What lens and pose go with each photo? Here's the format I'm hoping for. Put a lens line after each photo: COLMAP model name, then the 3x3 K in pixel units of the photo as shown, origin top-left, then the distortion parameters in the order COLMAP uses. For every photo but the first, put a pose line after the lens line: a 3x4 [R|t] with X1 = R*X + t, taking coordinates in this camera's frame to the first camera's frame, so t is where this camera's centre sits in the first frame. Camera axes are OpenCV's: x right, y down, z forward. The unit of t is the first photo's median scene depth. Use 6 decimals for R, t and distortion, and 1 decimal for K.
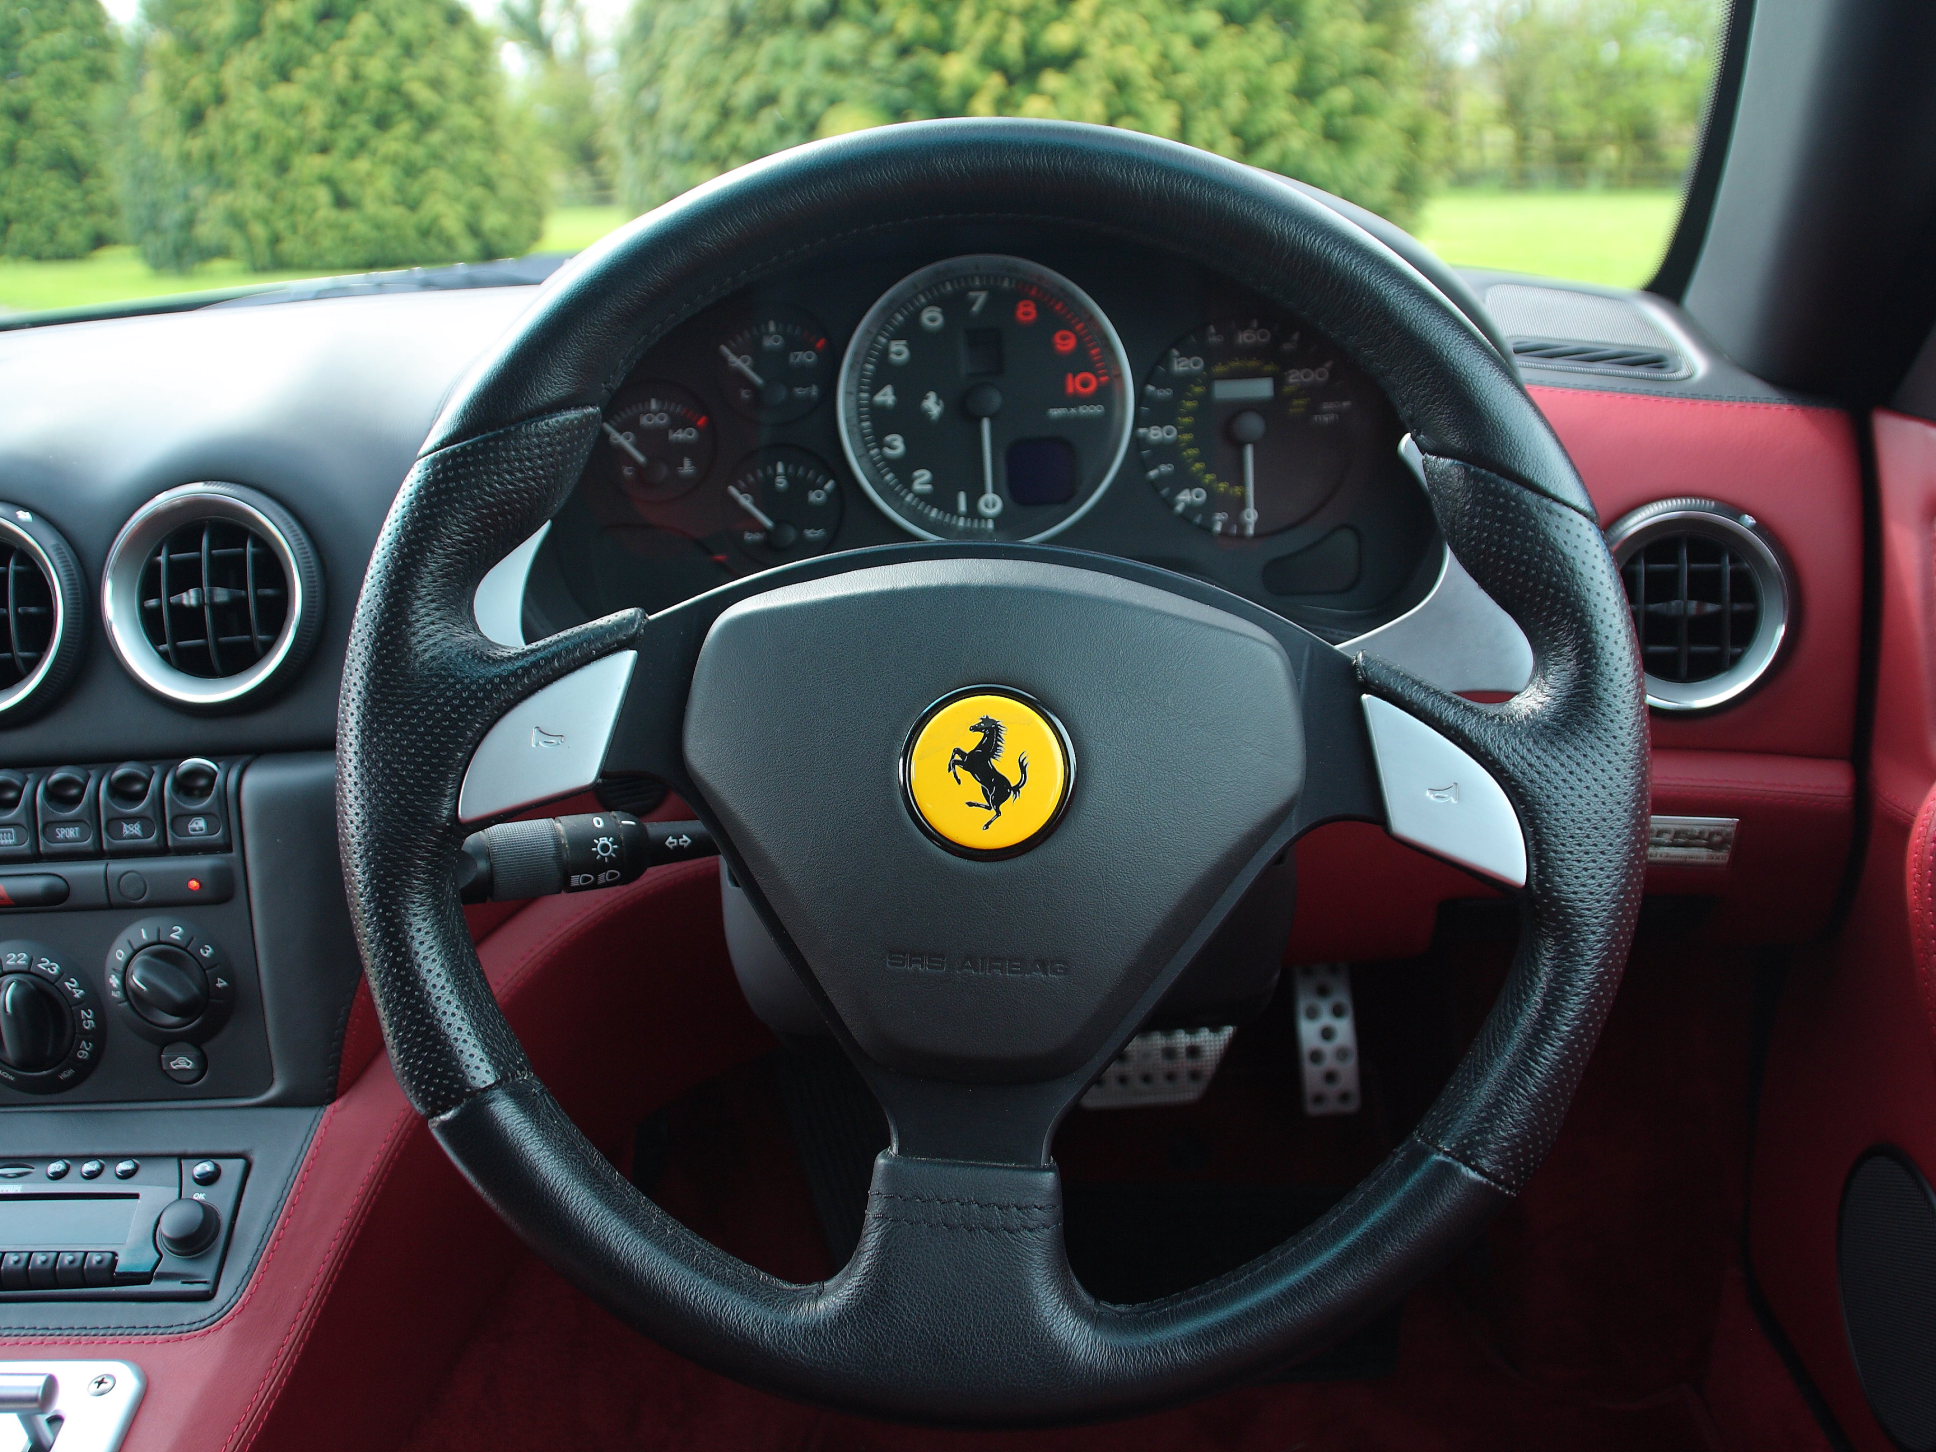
lens RADIAL K [[1854.8, 0, 994.1], [0, 1854.8, 700.2], [0, 0, 1]] dist [-0.158787, 0.092154]
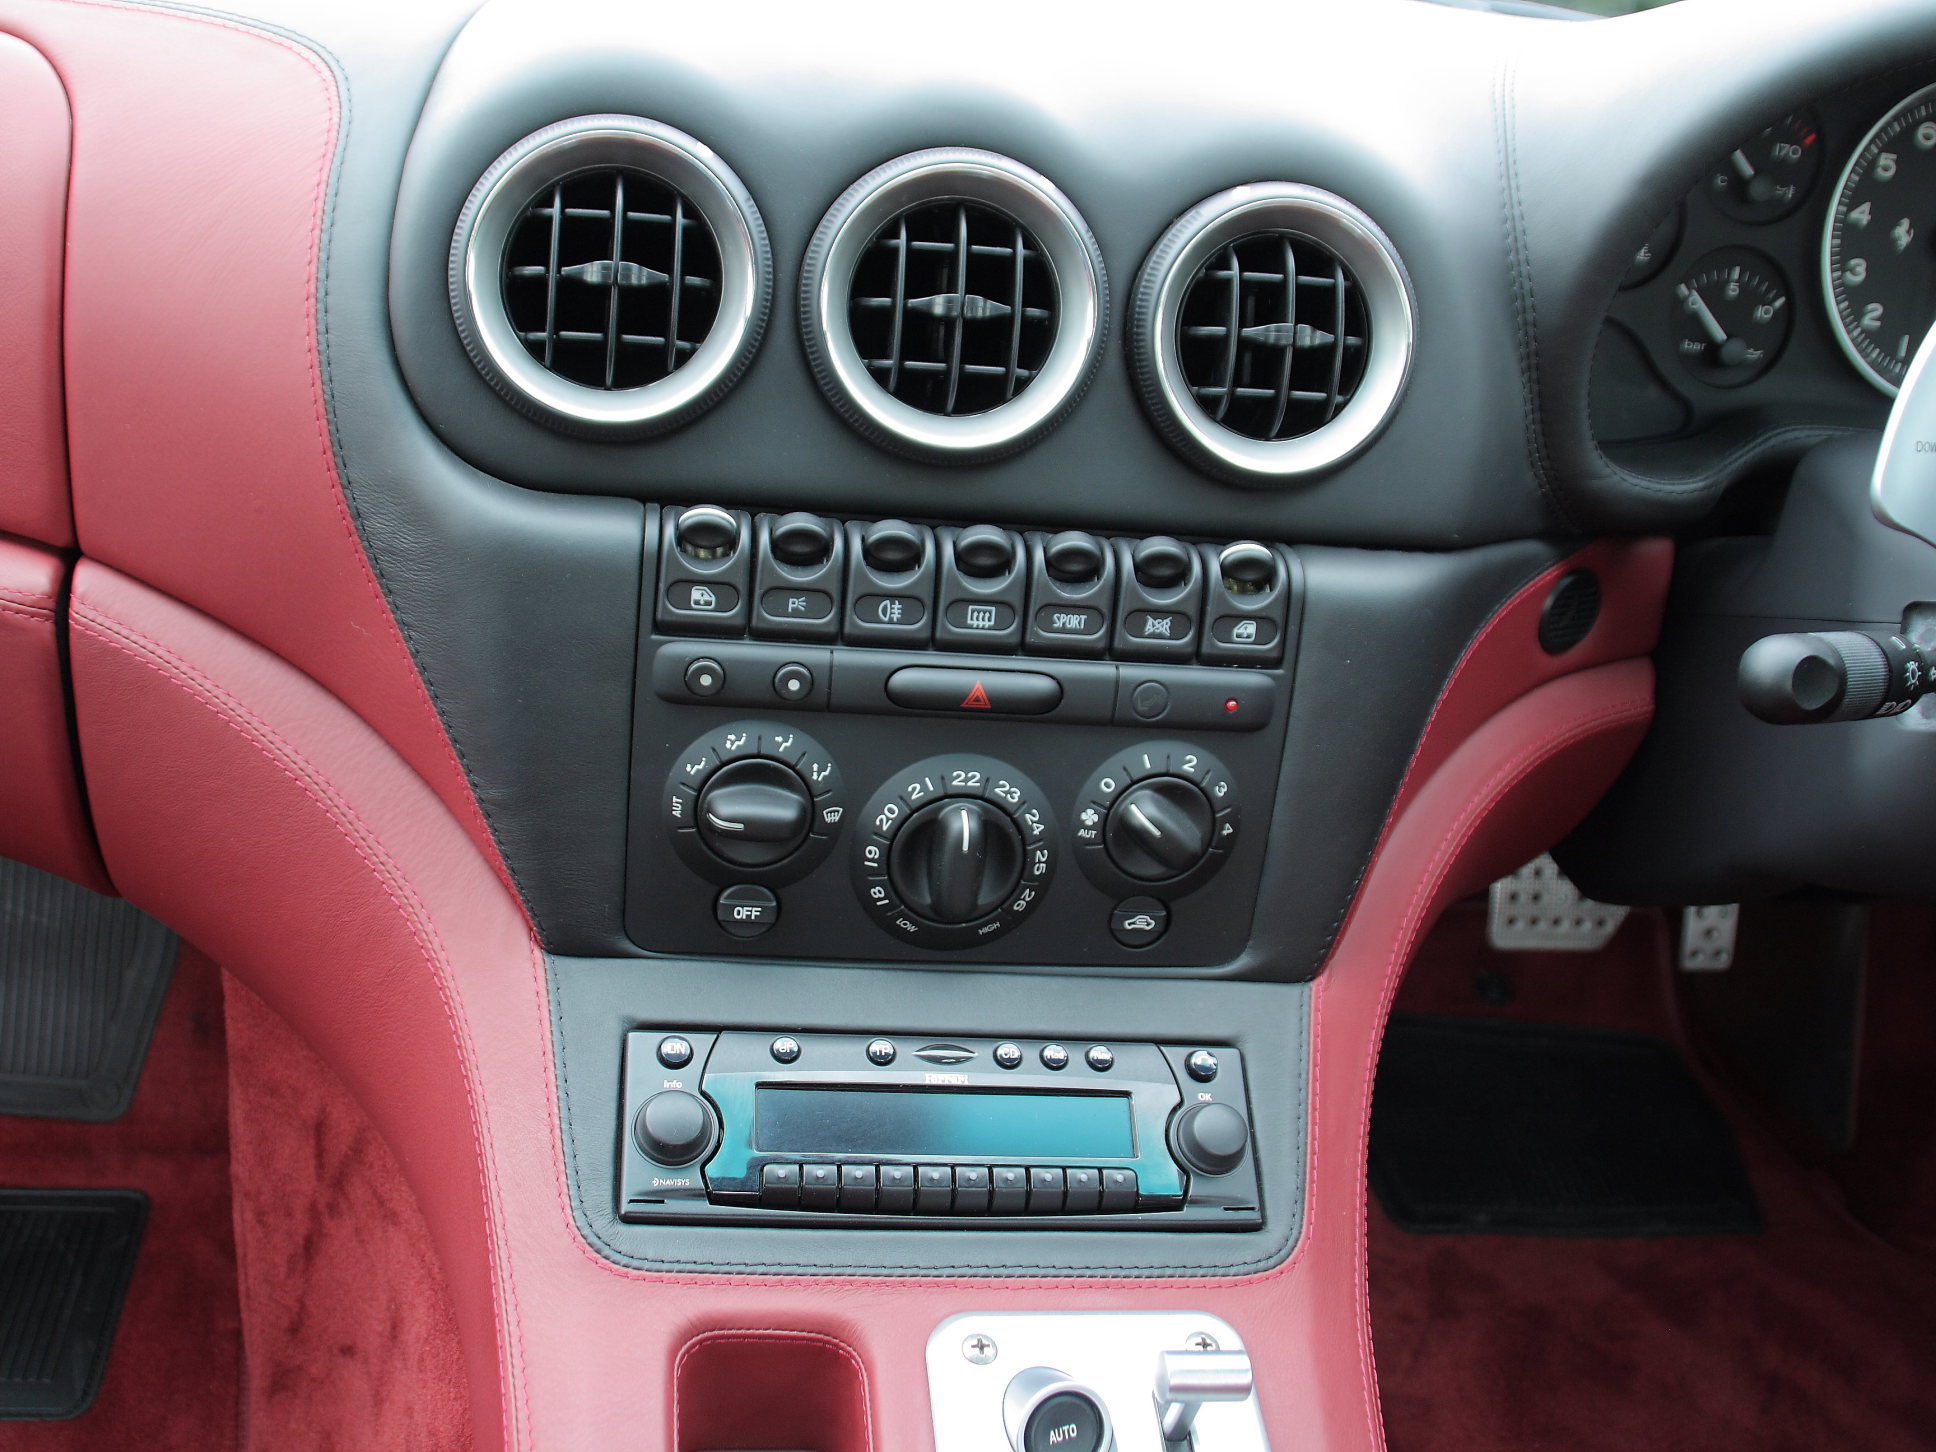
lens RADIAL K [[1797.7, 0, 968.0], [0, 1797.7, 726.0], [0, 0, 1]] dist [-0.145457, 0.070073]
pose [[0.976506, 0.099464, 0.191164, -0.691332], [-0.127915, 0.981458, 0.142755, 0.015074], [-0.173421, -0.163854, 0.971122, 0.264351]]
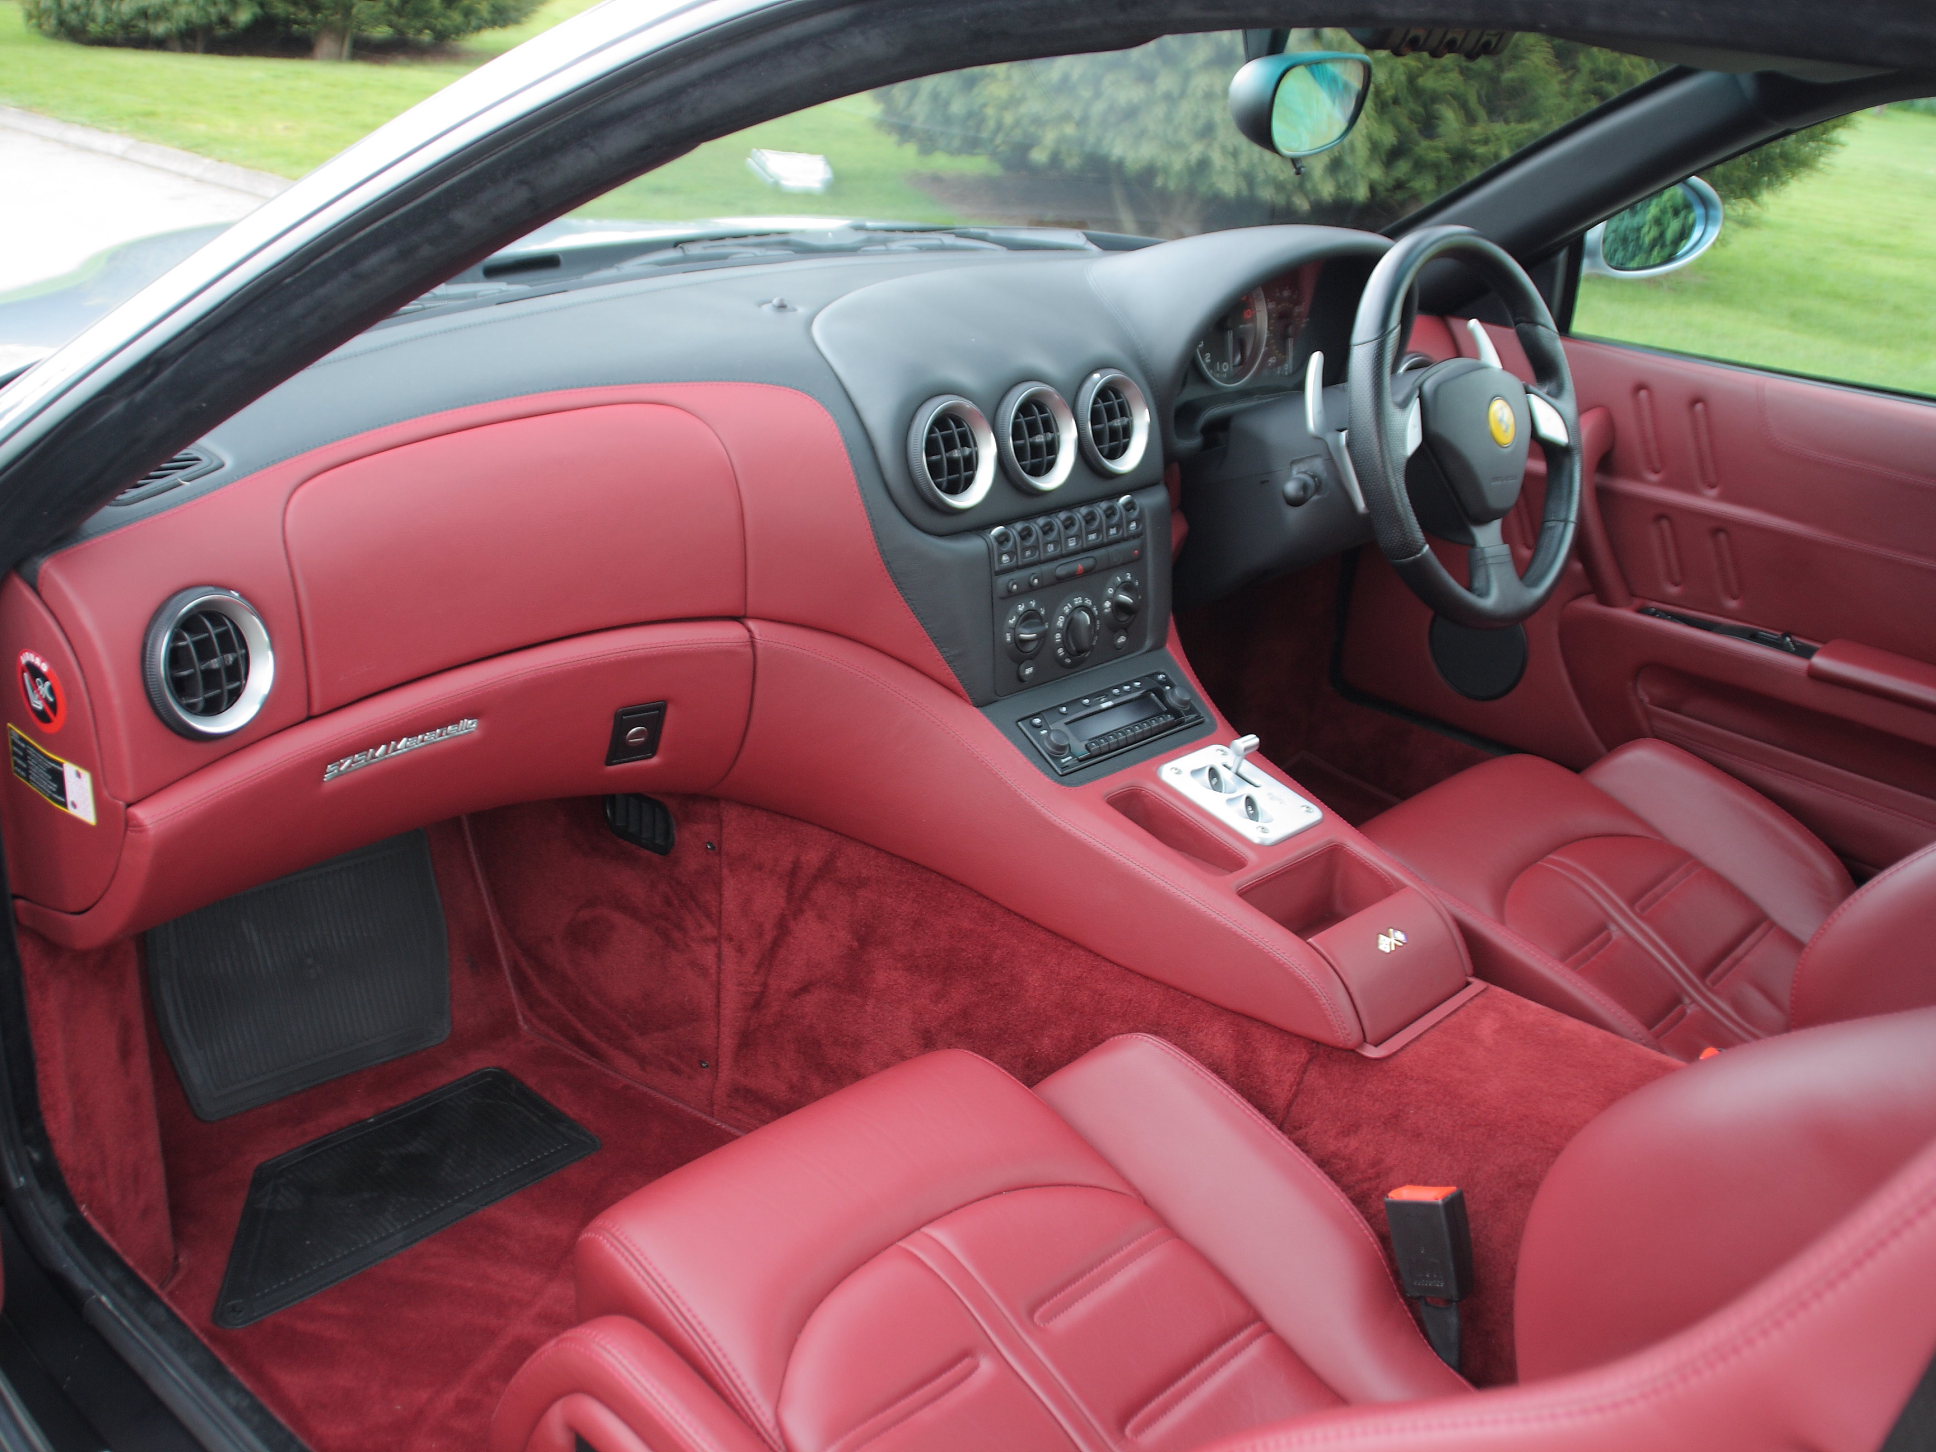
lens RADIAL K [[1854.8, 0, 994.1], [0, 1854.8, 700.2], [0, 0, 1]] dist [-0.158787, 0.092154]
pose [[0.671602, -0.177076, 0.719441, -2.183019], [0.118392, 0.984192, 0.131719, -0.037631], [-0.731392, -0.003287, 0.681949, -0.406913]]
